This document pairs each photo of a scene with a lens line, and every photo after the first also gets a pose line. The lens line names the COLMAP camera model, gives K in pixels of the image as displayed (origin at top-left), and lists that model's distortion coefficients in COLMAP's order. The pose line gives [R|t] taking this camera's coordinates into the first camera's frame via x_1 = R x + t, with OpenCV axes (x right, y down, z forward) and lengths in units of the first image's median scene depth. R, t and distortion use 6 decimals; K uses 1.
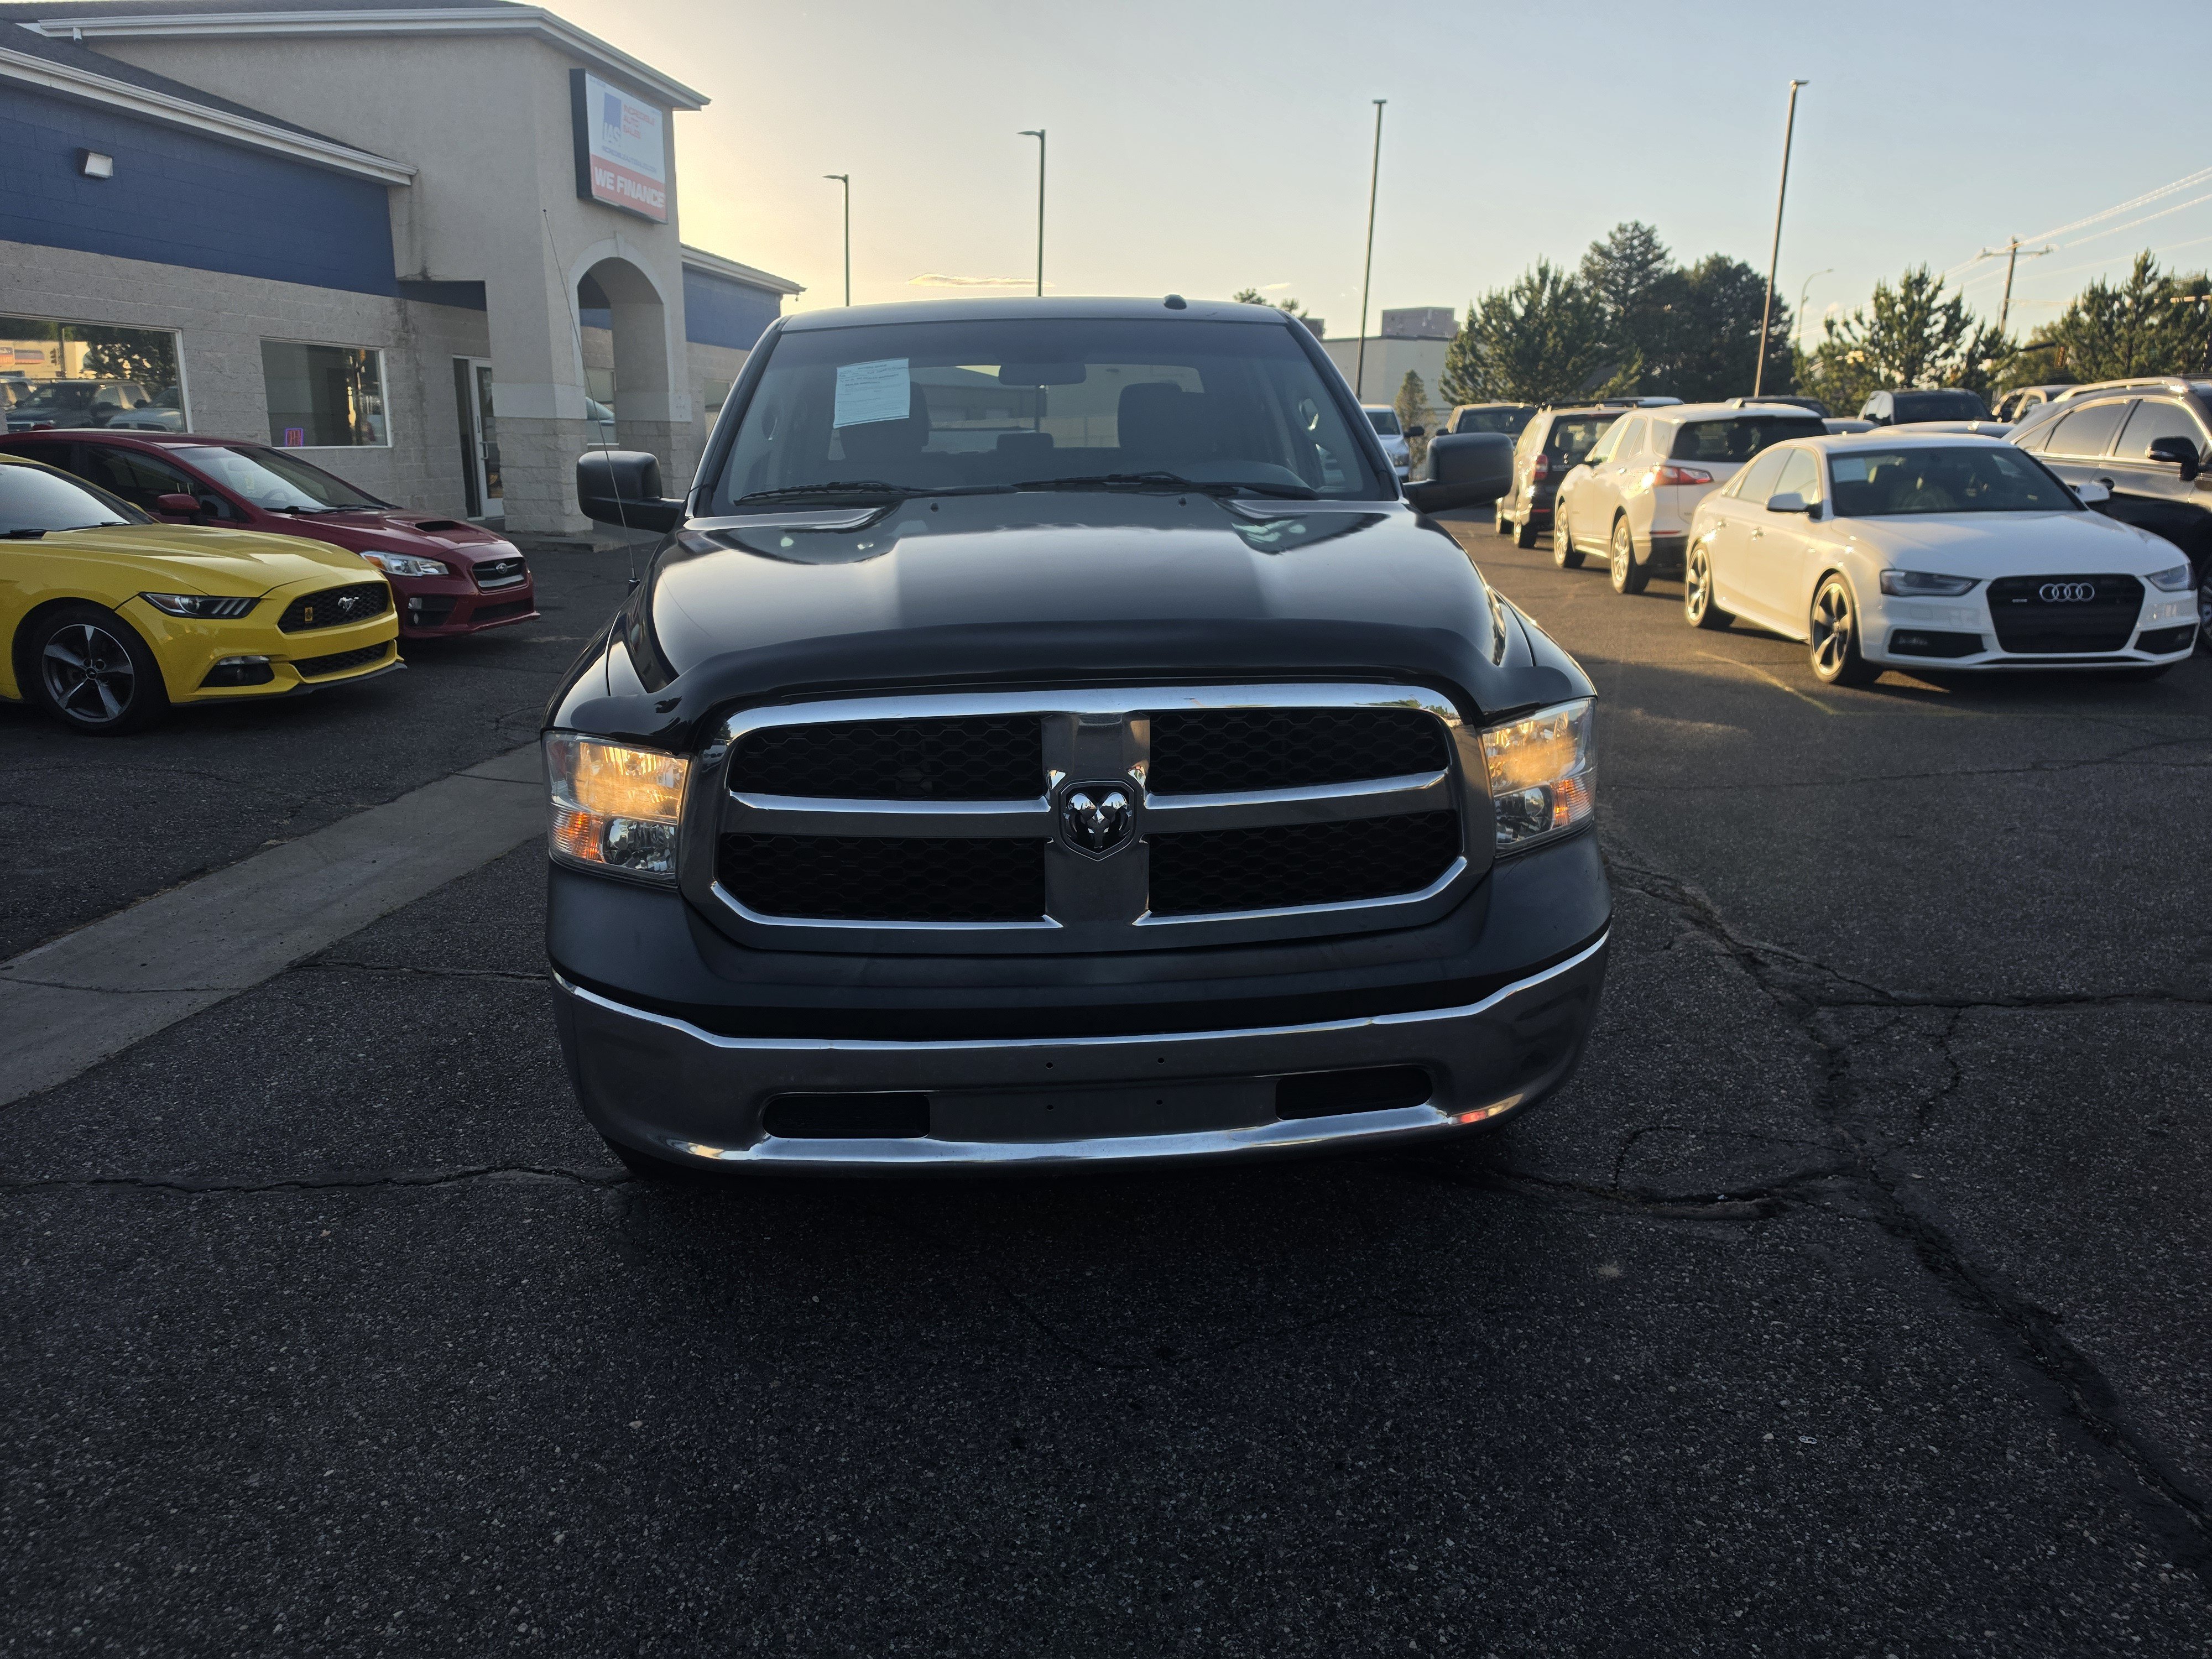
lens RADIAL K [[1570.5, 0, 1109.3], [0, 1570.5, 841.0], [0, 0, 1]] dist [0.030282, -0.042242]
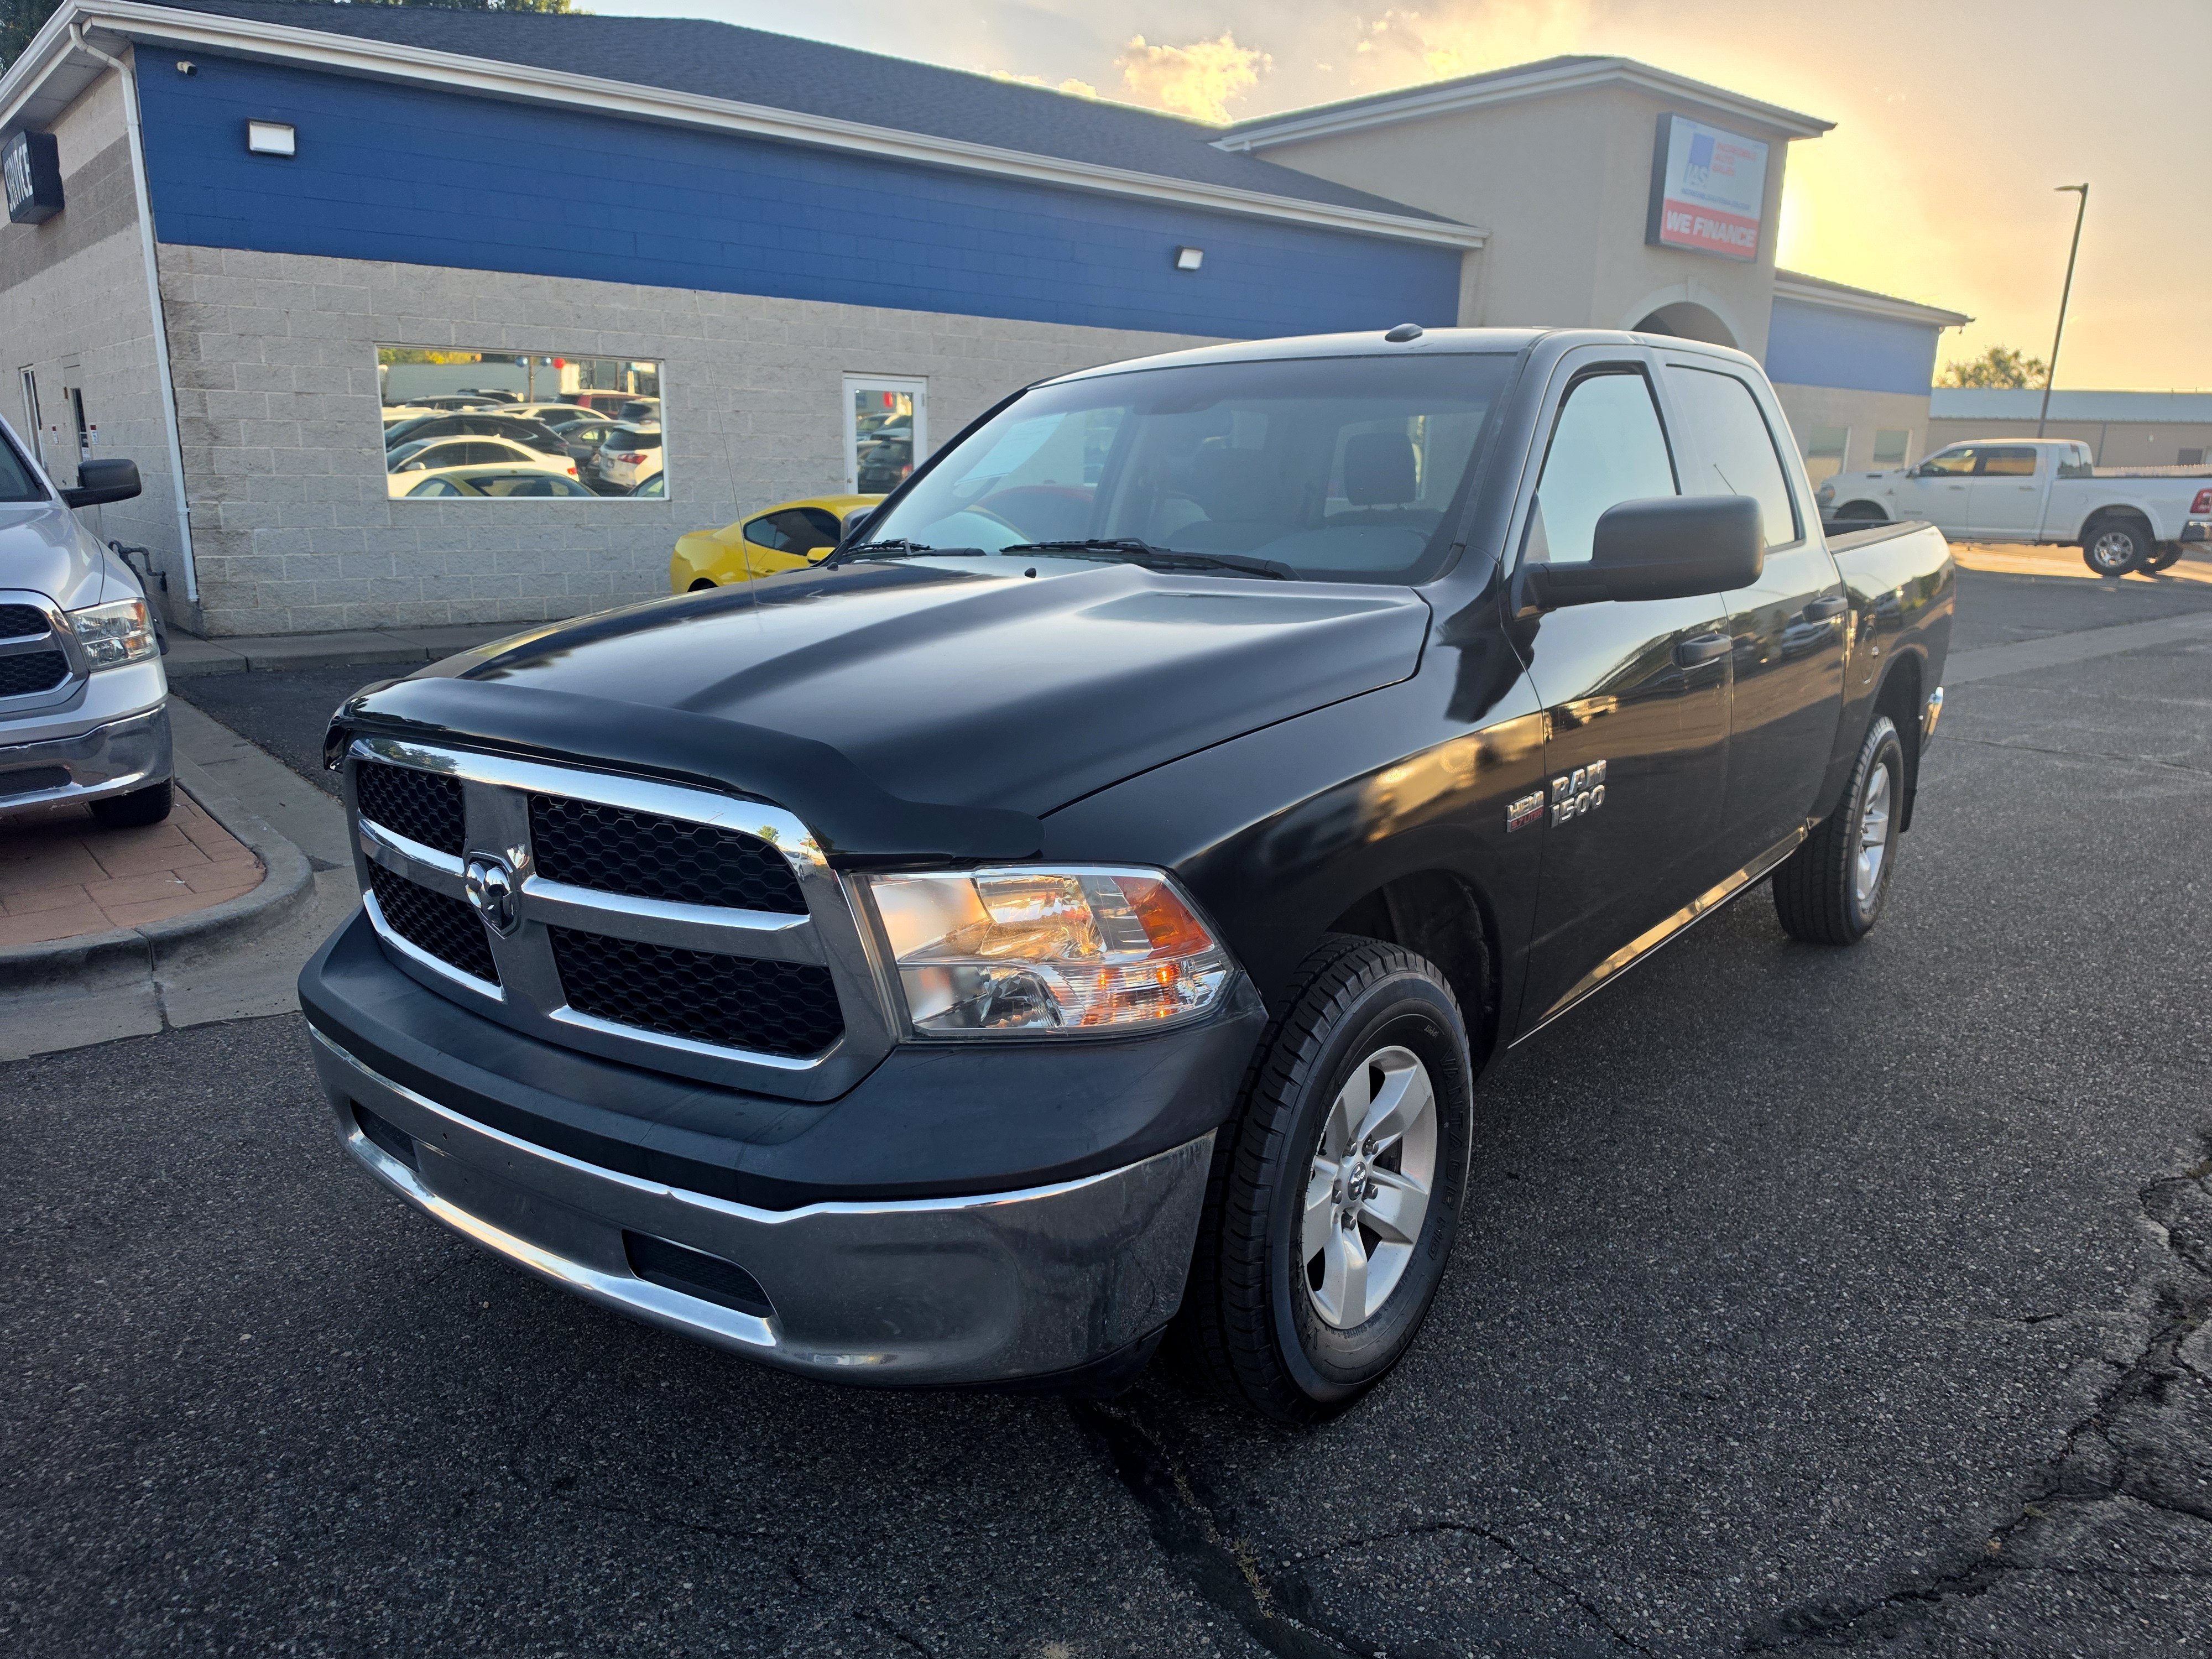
lens RADIAL K [[1617.8, 0, 1106.0], [0, 1617.8, 829.5], [0, 0, 1]] dist [-0.006930, -0.006492]
pose [[0.726696, 0.144314, -0.671630, 0.150130], [-0.171747, 0.984804, 0.025778, -0.023343], [0.665144, 0.096618, 0.740438, 0.083847]]
